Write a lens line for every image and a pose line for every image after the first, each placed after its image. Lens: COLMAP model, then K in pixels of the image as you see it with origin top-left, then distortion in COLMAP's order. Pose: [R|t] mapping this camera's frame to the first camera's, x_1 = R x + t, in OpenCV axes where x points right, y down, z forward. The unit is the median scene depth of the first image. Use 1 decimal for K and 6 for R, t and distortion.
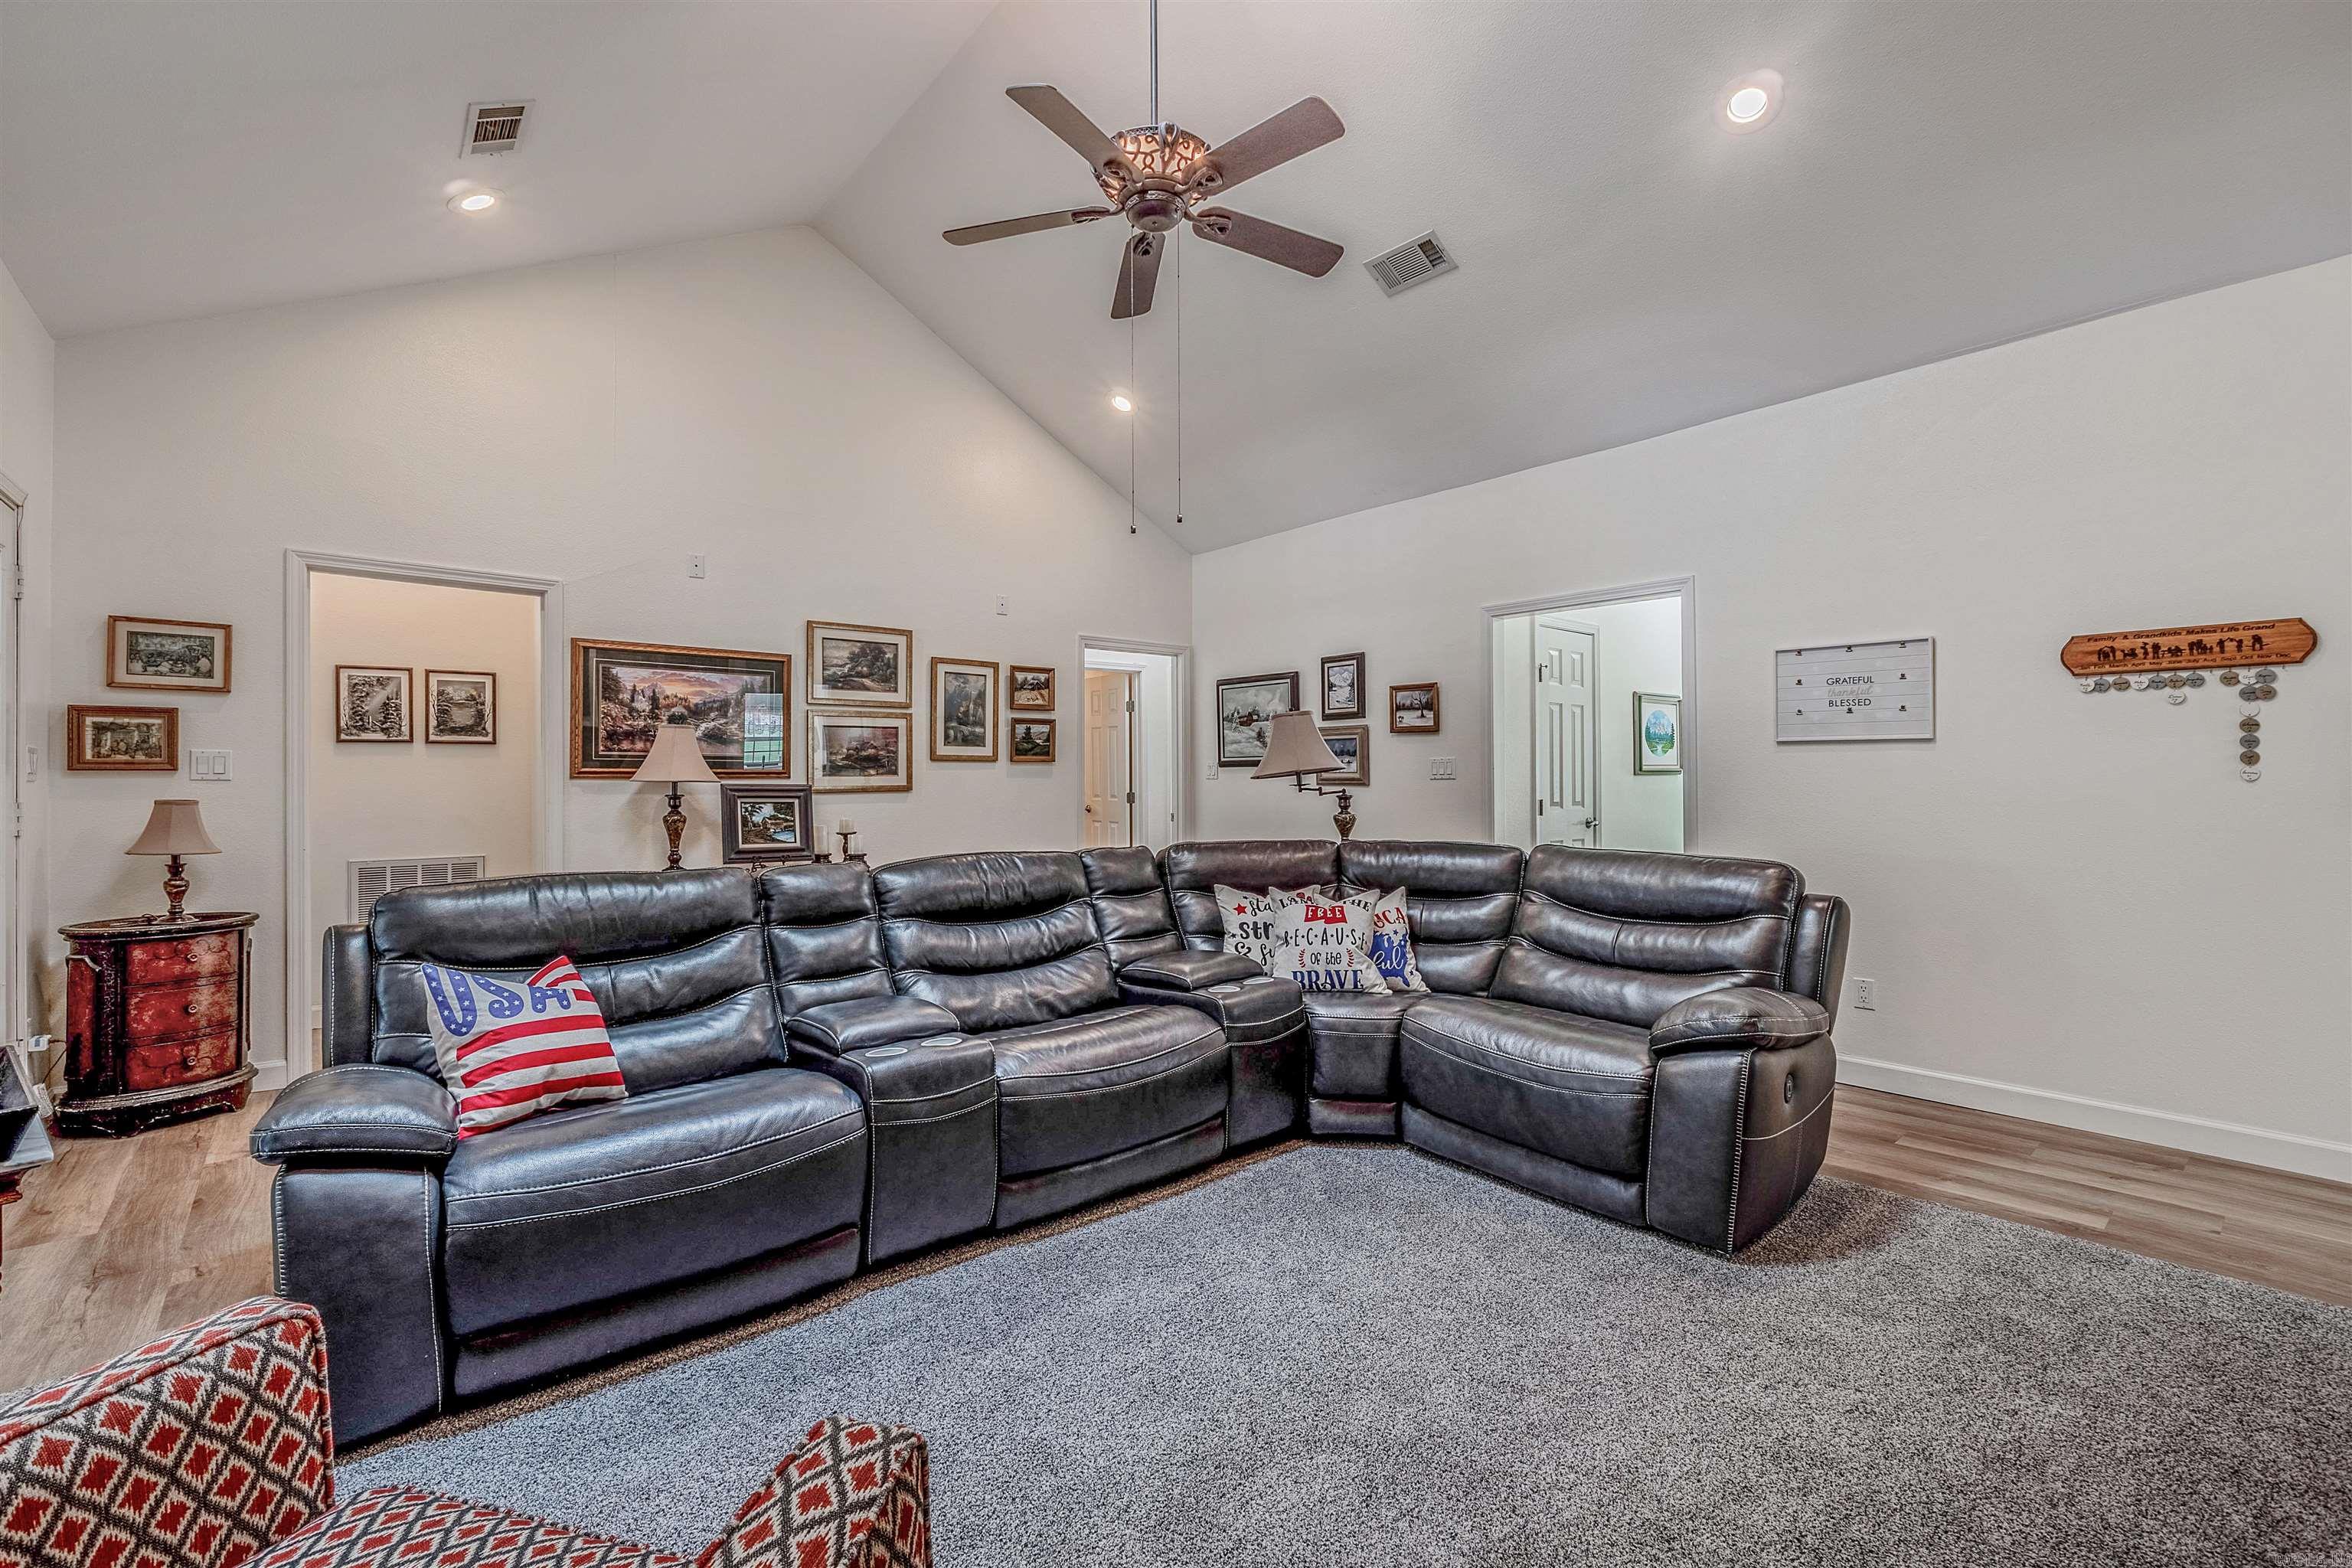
lens RADIAL K [[993.7, 0, 1175.7], [0, 993.7, 767.0], [0, 0, 1]] dist [-0.004728, 0.000003]
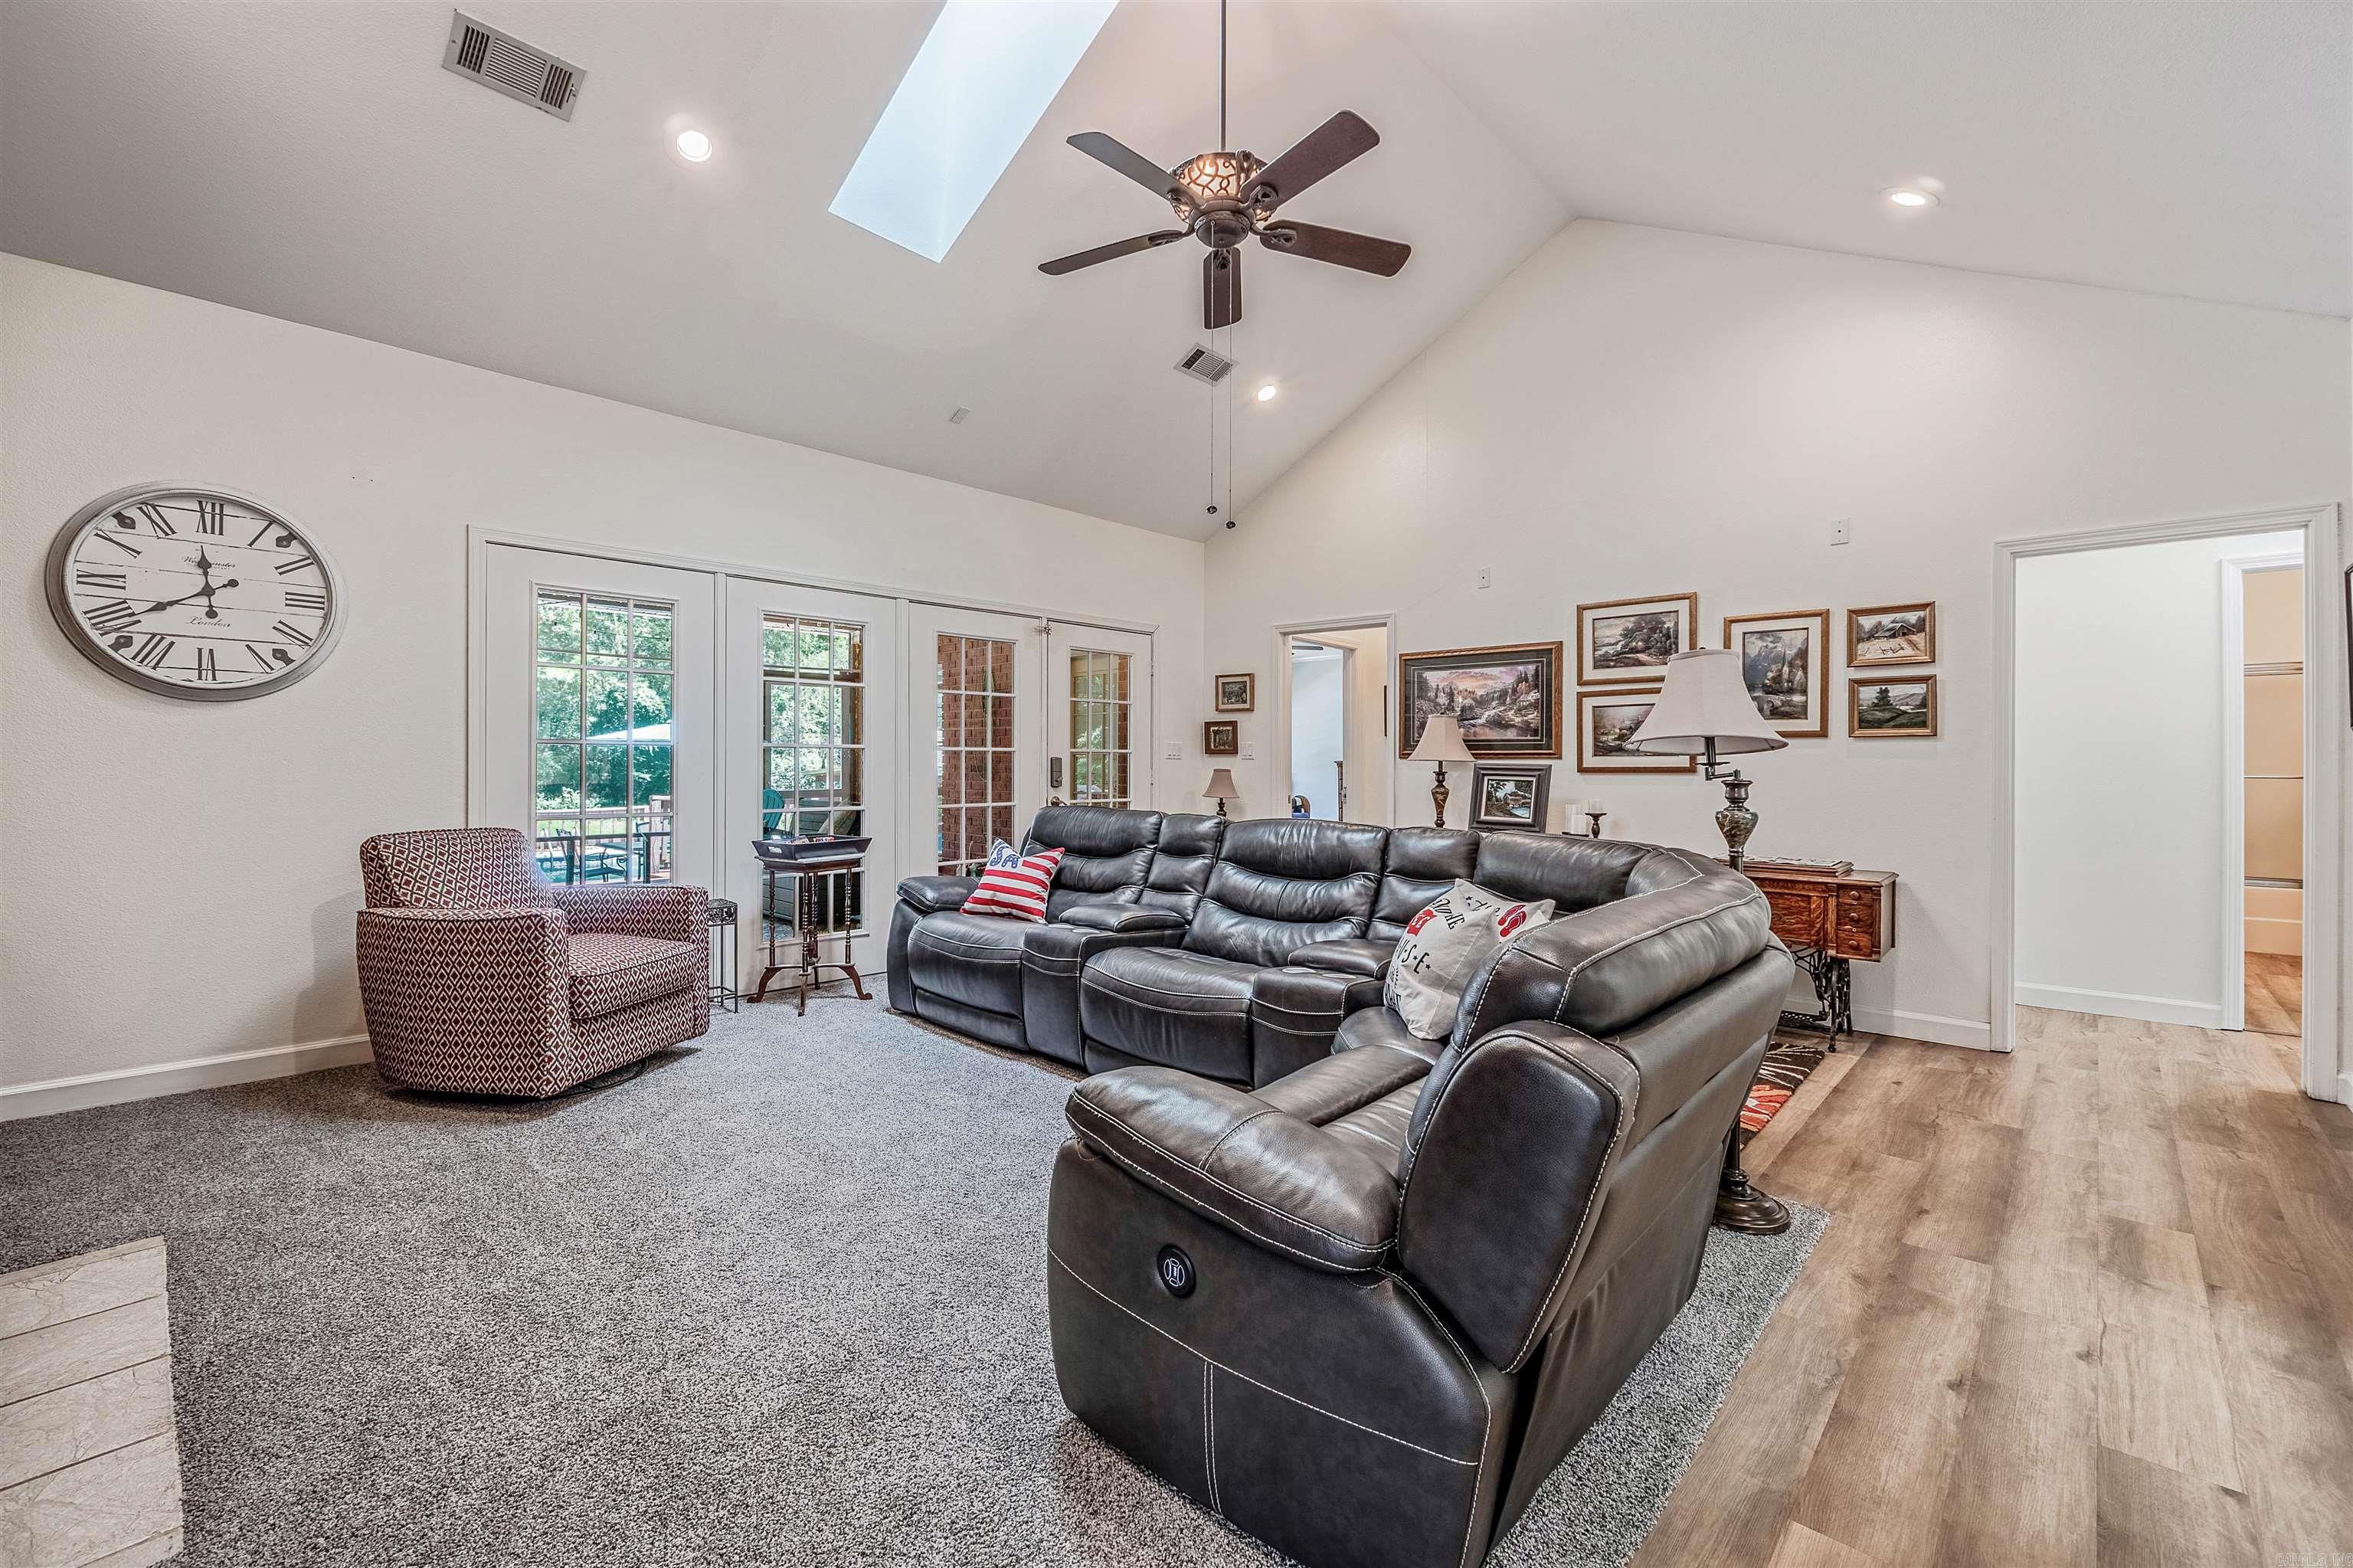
lens RADIAL K [[994.1, 0, 1170.7], [0, 994.1, 773.6], [0, 0, 1]] dist [-0.004728, 0.000003]
pose [[0.124623, 0.013499, -0.992112, 0.590039], [0.007514, 0.999866, 0.014549, 0.008574], [0.992176, -0.009267, 0.124505, 0.447599]]
